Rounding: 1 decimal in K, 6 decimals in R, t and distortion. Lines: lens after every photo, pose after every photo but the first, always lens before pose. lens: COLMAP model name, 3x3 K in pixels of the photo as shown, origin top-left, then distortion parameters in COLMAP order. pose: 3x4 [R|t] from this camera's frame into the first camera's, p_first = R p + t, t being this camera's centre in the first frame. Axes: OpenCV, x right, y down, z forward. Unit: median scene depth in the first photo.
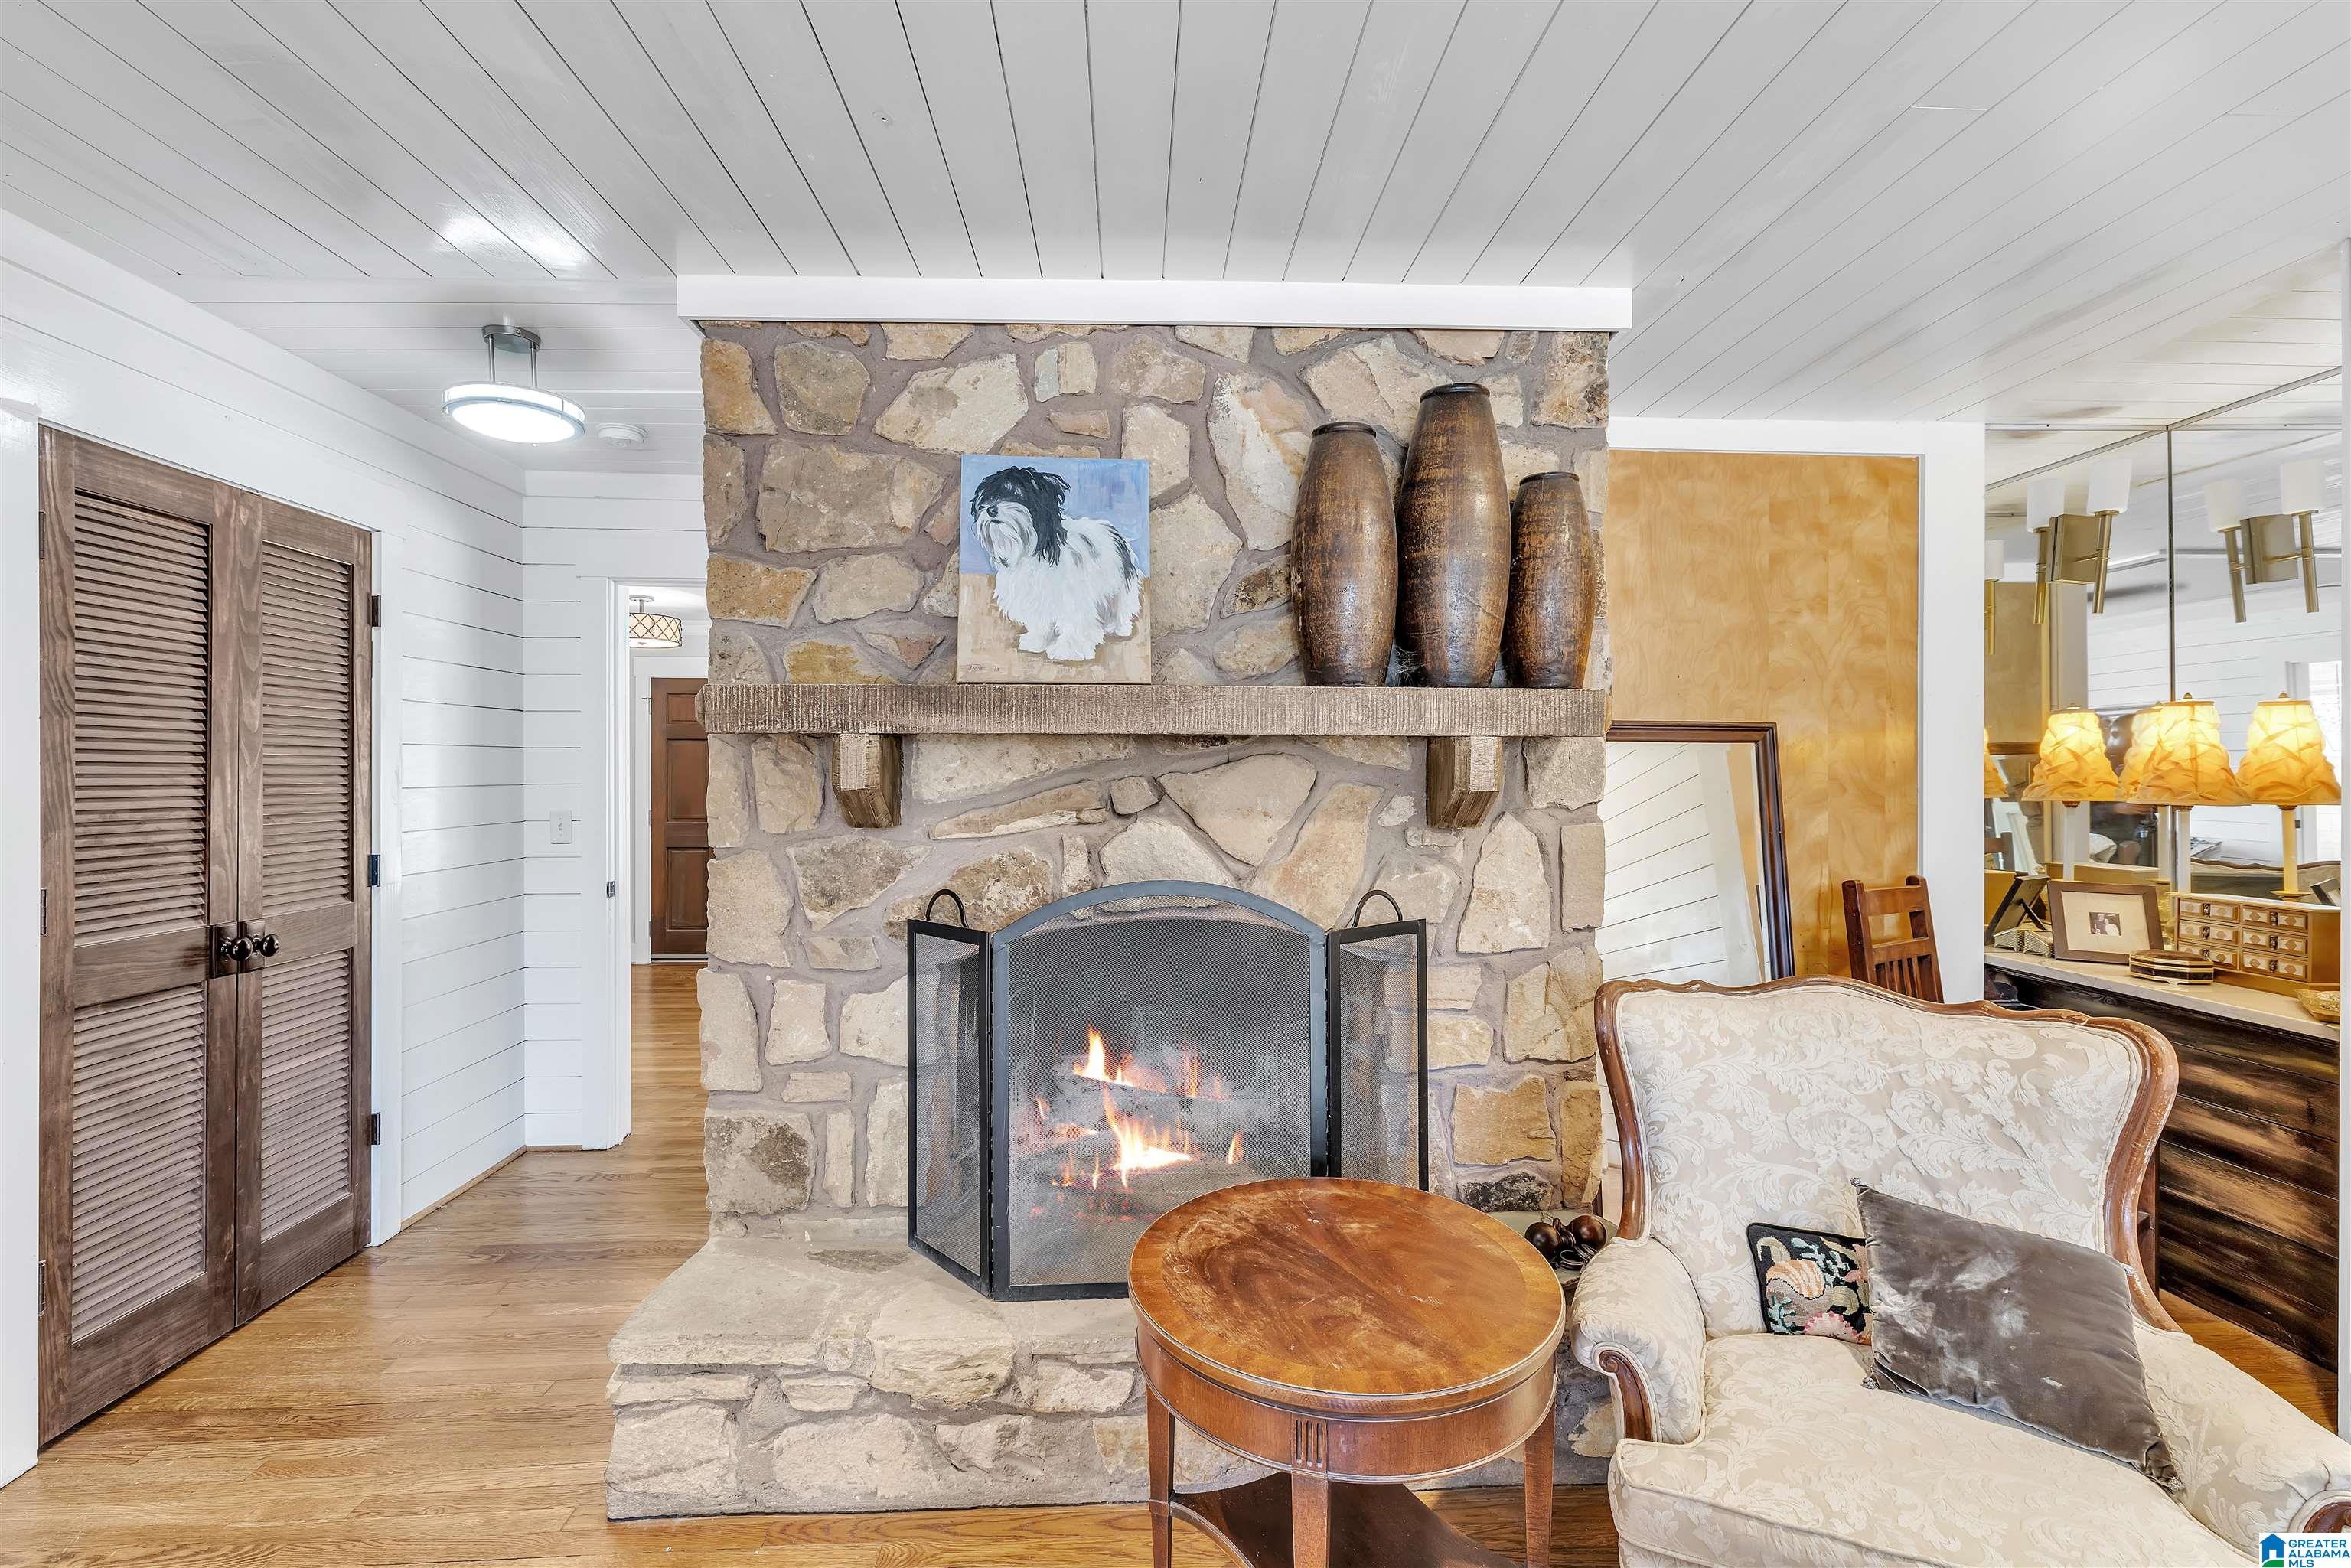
lens RADIAL K [[1015.1, 0, 1169.8], [0, 1015.1, 778.9], [0, 0, 1]] dist [-0.001922, 0.001239]
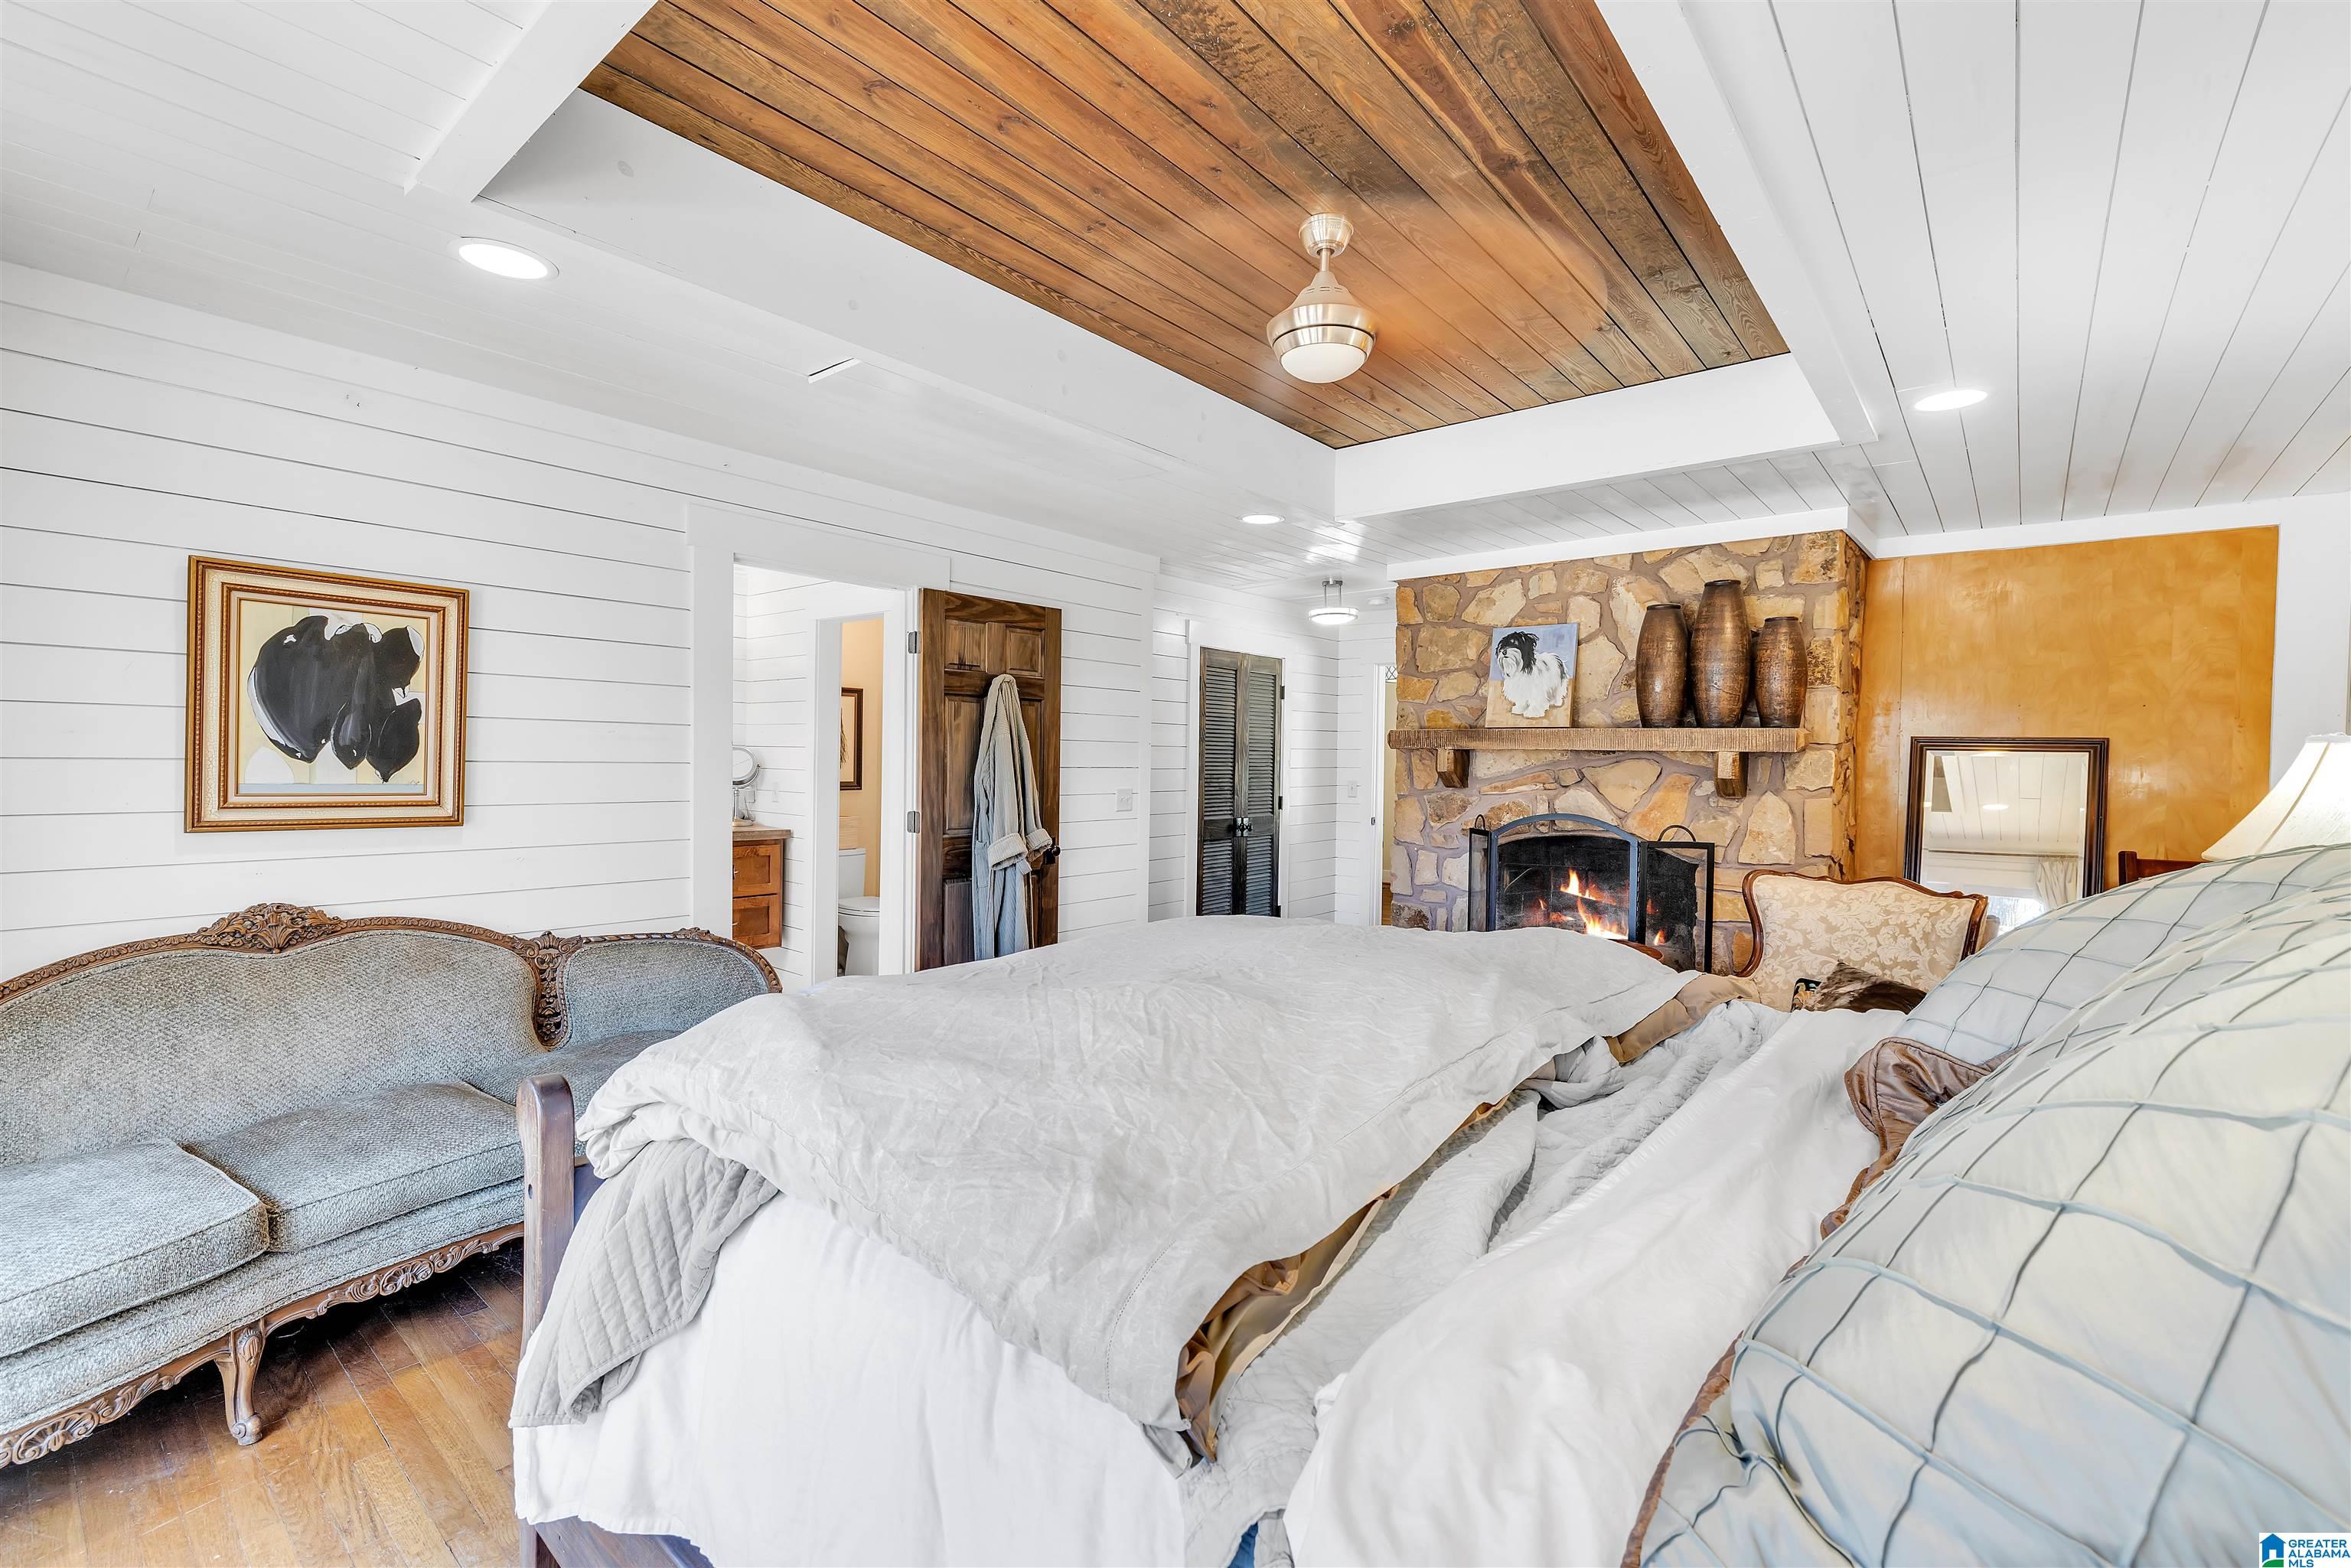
lens RADIAL K [[1118.5, 0, 1172.5], [0, 1118.5, 773.7], [0, 0, 1]] dist [0.004207, 0.000066]
pose [[0.744913, 0.021181, -0.666826, 0.934442], [-0.016161, 0.999775, 0.013704, -0.010312], [0.666966, 0.000568, 0.745088, -1.356478]]
